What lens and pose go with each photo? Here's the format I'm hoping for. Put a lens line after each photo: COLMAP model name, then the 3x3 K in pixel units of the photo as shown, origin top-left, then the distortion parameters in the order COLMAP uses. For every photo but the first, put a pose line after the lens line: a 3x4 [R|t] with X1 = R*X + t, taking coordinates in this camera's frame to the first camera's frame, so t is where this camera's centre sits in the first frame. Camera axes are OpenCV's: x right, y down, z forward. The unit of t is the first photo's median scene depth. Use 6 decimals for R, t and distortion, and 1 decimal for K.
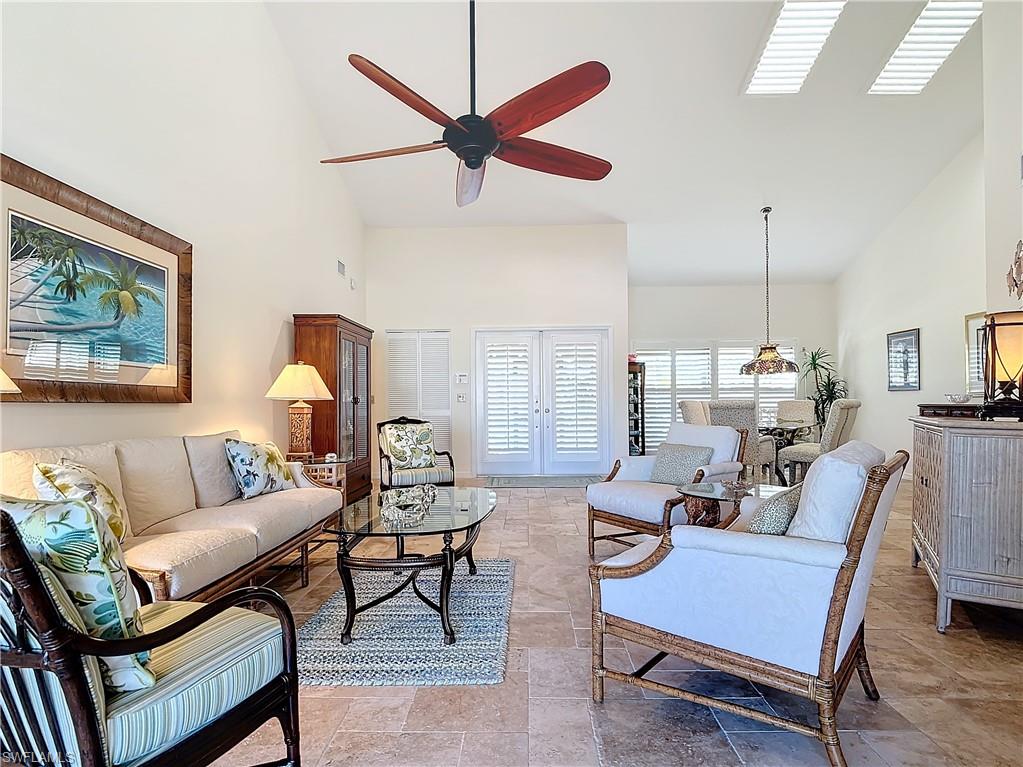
lens RADIAL K [[547.5, 0, 513.2], [0, 547.5, 389.4], [0, 0, 1]] dist [0.039993, -0.039919]
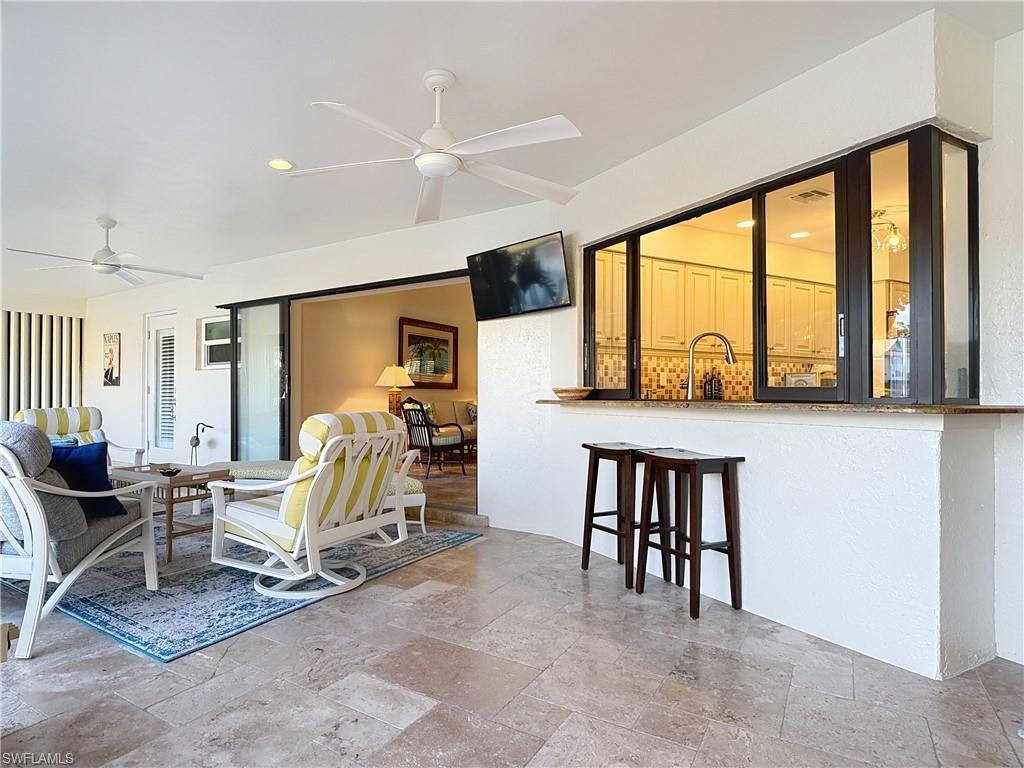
lens RADIAL K [[503.2, 0, 512.0], [0, 503.2, 384.0], [0, 0, 1]] dist [-0.000556, -0.015098]
pose [[0.893137, 0.002973, -0.449775, 0.755214], [-0.000890, 0.999988, 0.004843, -0.013035], [0.449784, -0.003925, 0.893129, -1.057586]]
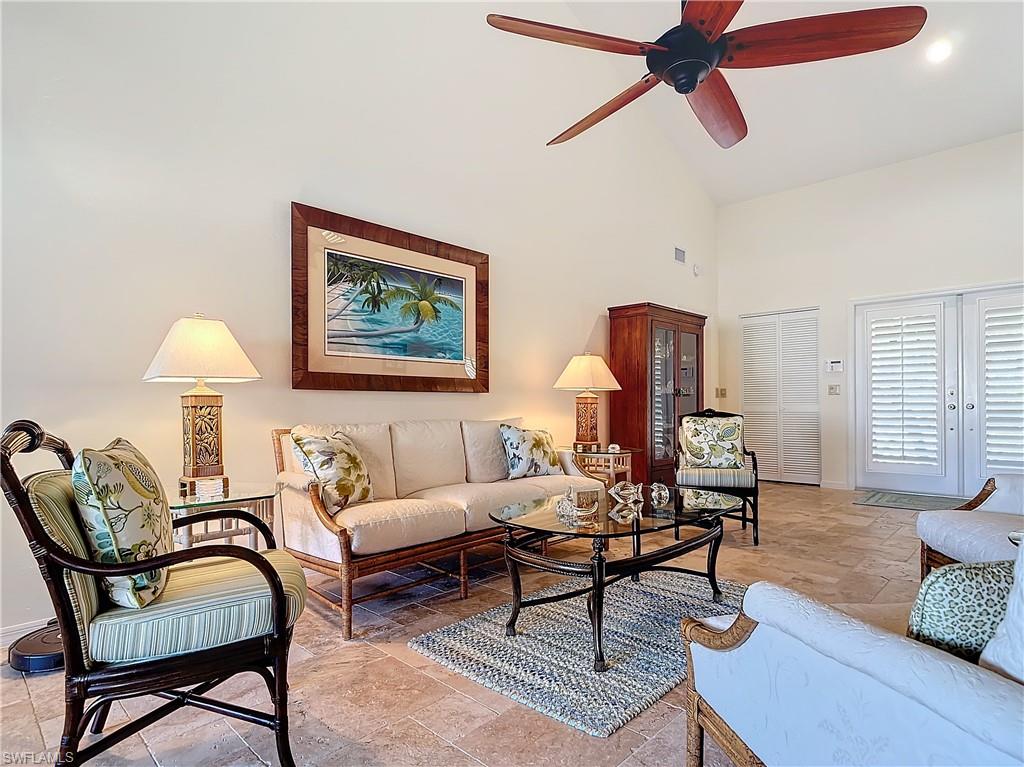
lens RADIAL K [[548.0, 0, 513.7], [0, 548.0, 389.4], [0, 0, 1]] dist [0.039993, -0.039919]
pose [[0.748687, -0.010379, -0.662843, 0.234832], [0.014300, 0.999898, 0.000495, 0.019961], [0.662770, -0.009849, 0.748759, 0.193020]]
